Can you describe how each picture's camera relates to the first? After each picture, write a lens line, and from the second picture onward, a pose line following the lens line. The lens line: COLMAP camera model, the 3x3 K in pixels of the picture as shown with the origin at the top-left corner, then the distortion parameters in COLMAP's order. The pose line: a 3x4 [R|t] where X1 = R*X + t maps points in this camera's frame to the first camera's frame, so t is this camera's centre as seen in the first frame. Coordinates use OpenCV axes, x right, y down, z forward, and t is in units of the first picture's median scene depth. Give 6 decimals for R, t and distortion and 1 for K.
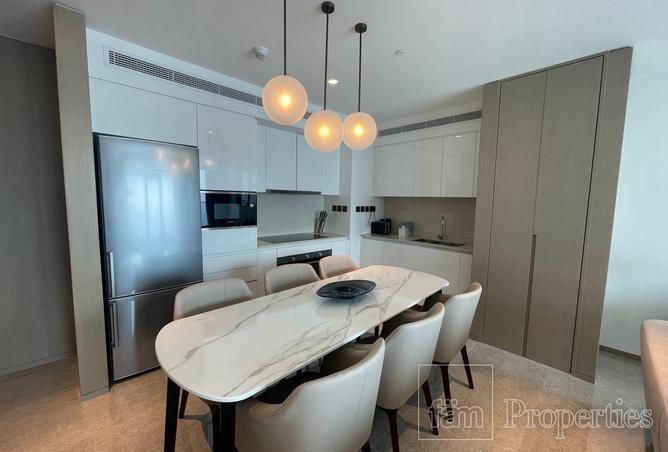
lens RADIAL K [[271.4, 0, 333.0], [0, 271.4, 223.0], [0, 0, 1]] dist [-0.006182, 0.001046]
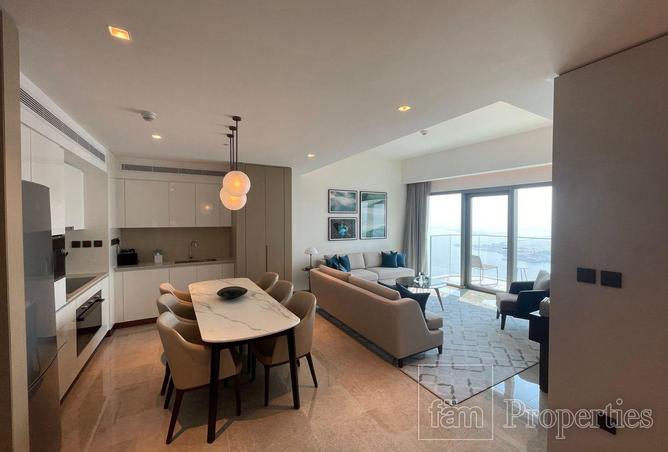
lens RADIAL K [[271.4, 0, 332.9], [0, 271.4, 222.3], [0, 0, 1]] dist [-0.006182, 0.001046]
pose [[0.255970, -0.032726, 0.966131, -1.197385], [0.089850, 0.995906, 0.009929, -0.116895], [-0.962500, 0.084265, 0.257863, -0.013037]]
